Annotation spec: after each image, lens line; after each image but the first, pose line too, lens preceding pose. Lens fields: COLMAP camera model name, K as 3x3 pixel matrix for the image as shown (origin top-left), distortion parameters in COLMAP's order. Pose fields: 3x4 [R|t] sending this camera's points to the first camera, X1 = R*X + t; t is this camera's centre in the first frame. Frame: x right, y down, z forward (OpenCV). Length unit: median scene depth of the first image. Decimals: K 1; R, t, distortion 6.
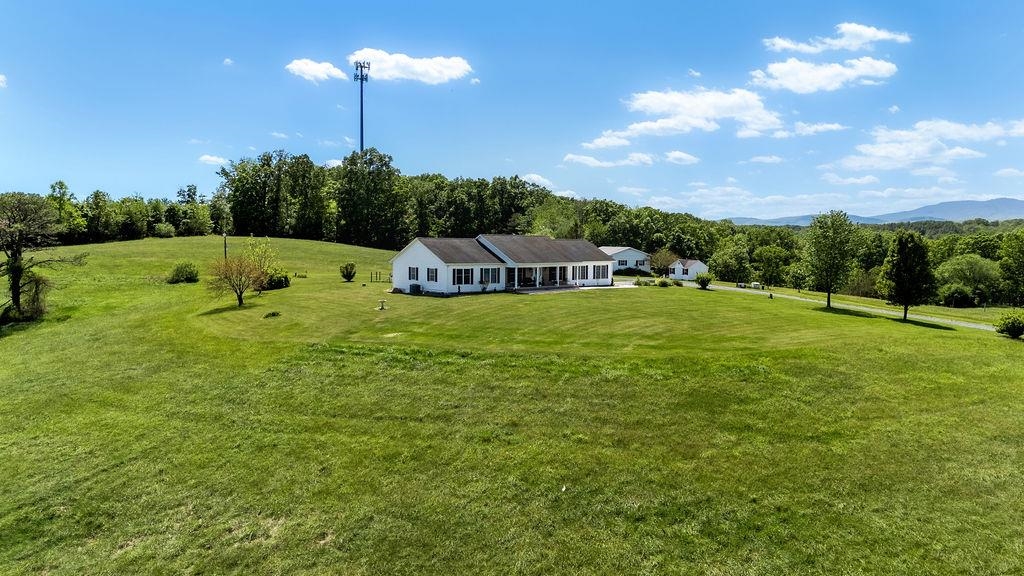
lens RADIAL K [[739.6, 0, 512.0], [0, 739.6, 288.0], [0, 0, 1]] dist [0.087960, -0.138958]
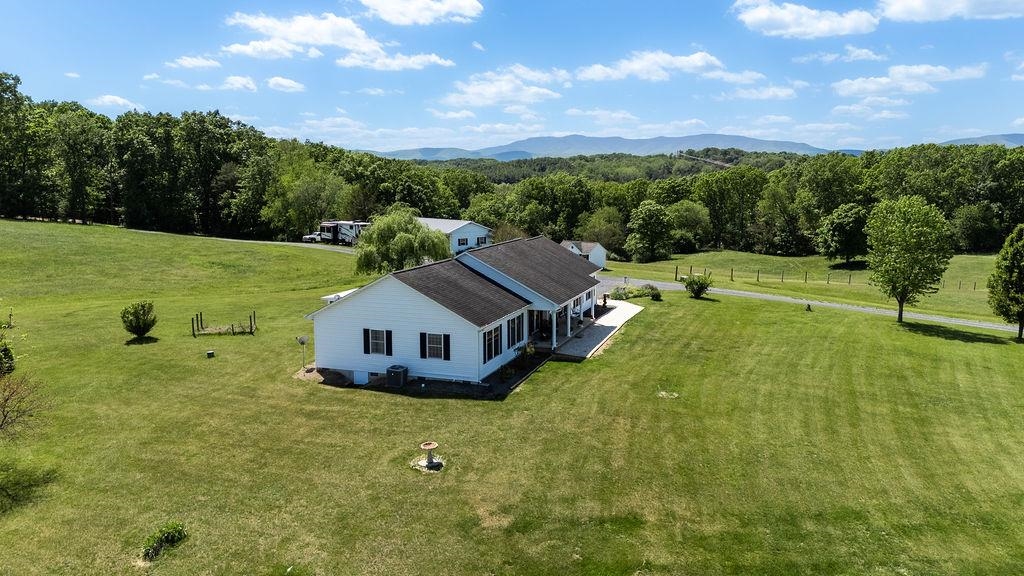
lens RADIAL K [[739.6, 0, 512.0], [0, 739.6, 288.0], [0, 0, 1]] dist [0.087960, -0.138958]
pose [[0.873439, -0.085712, 0.479331, -0.253934], [0.041706, 0.993937, 0.101735, -0.090332], [-0.485145, -0.068869, 0.871718, 0.449809]]
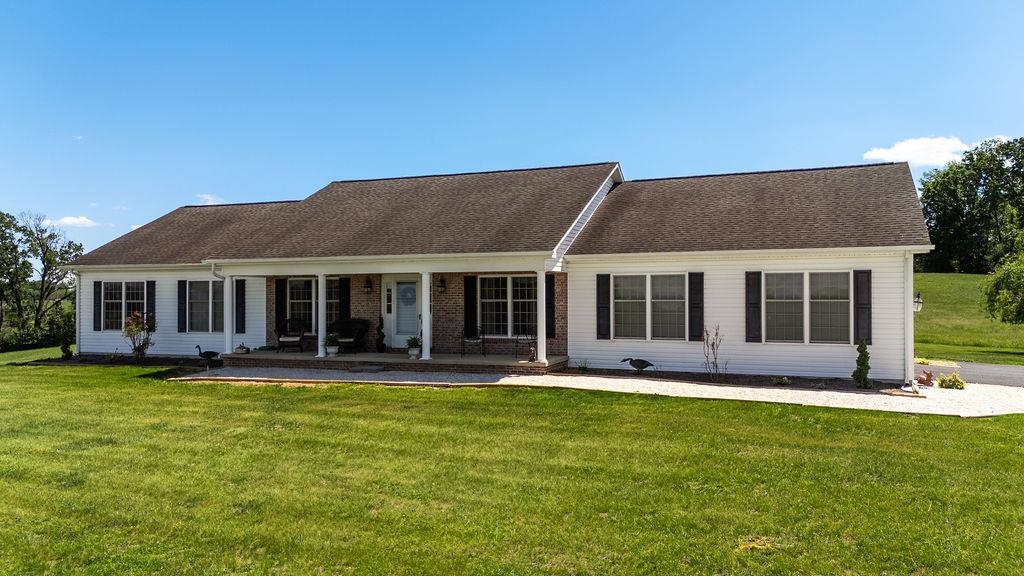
lens RADIAL K [[796.2, 0, 512.0], [0, 796.2, 288.0], [0, 0, 1]] dist [0.073649, -0.003853]
pose [[0.429231, -0.016631, -0.903041, 0.271155], [-0.049470, 0.997897, -0.041891, -0.014117], [0.901839, 0.062654, 0.427506, 0.839325]]
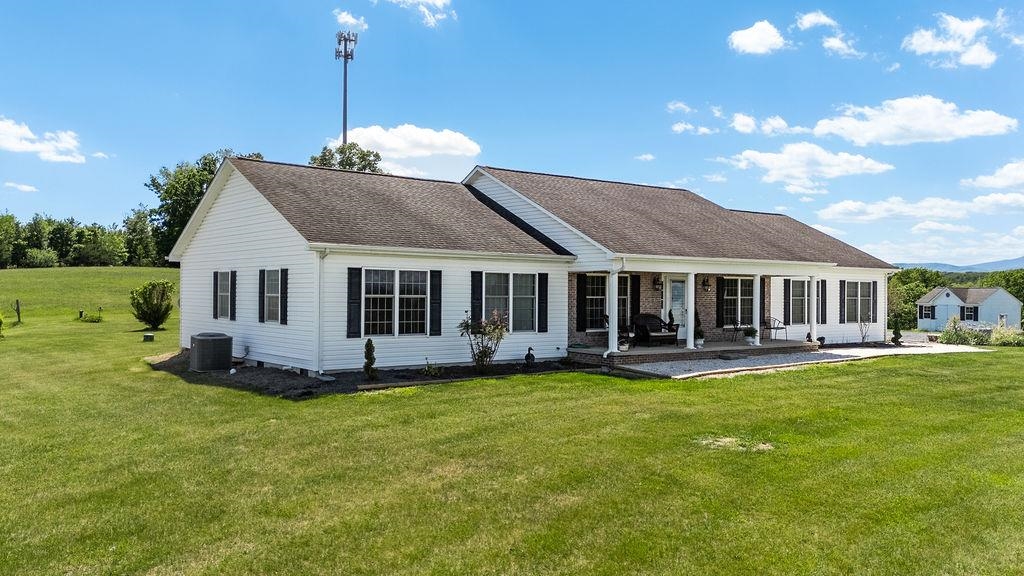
lens RADIAL K [[799.3, 0, 456.6], [0, 799.3, 289.7], [0, 0, 1]] dist [0.064489, -0.000101]
pose [[0.993613, -0.001905, -0.112826, -0.014579], [-0.005818, 0.997663, -0.068078, -0.001794], [0.112692, 0.068300, 0.991280, 0.625396]]
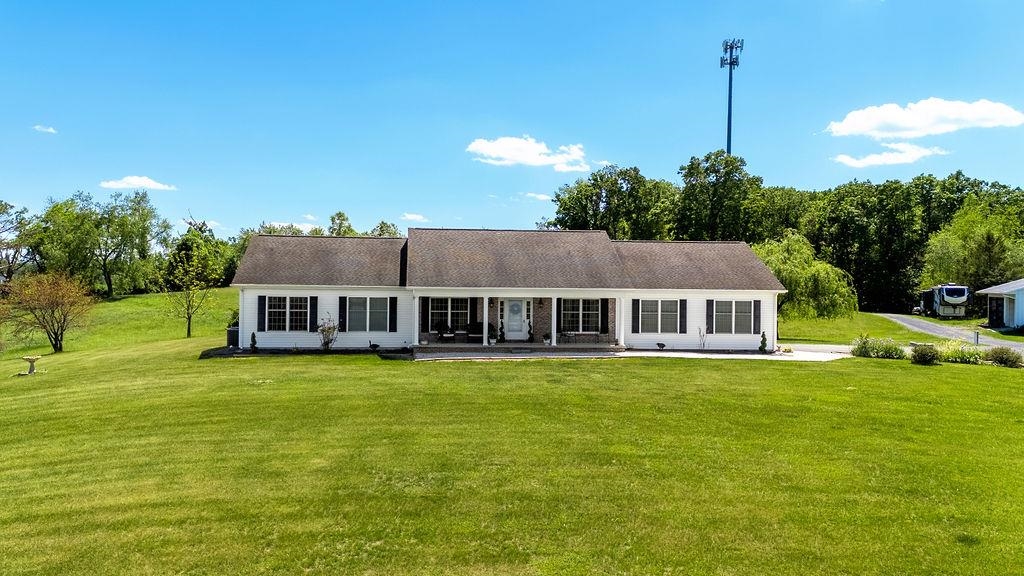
lens RADIAL K [[821.8, 0, 513.1], [0, 821.8, 272.5], [0, 0, 1]] dist [0.078091, -0.002370]
pose [[0.802985, -0.009606, -0.595922, 0.288849], [-0.042322, 0.996427, -0.073090, -0.007883], [0.594495, 0.083911, 0.799709, 0.567324]]
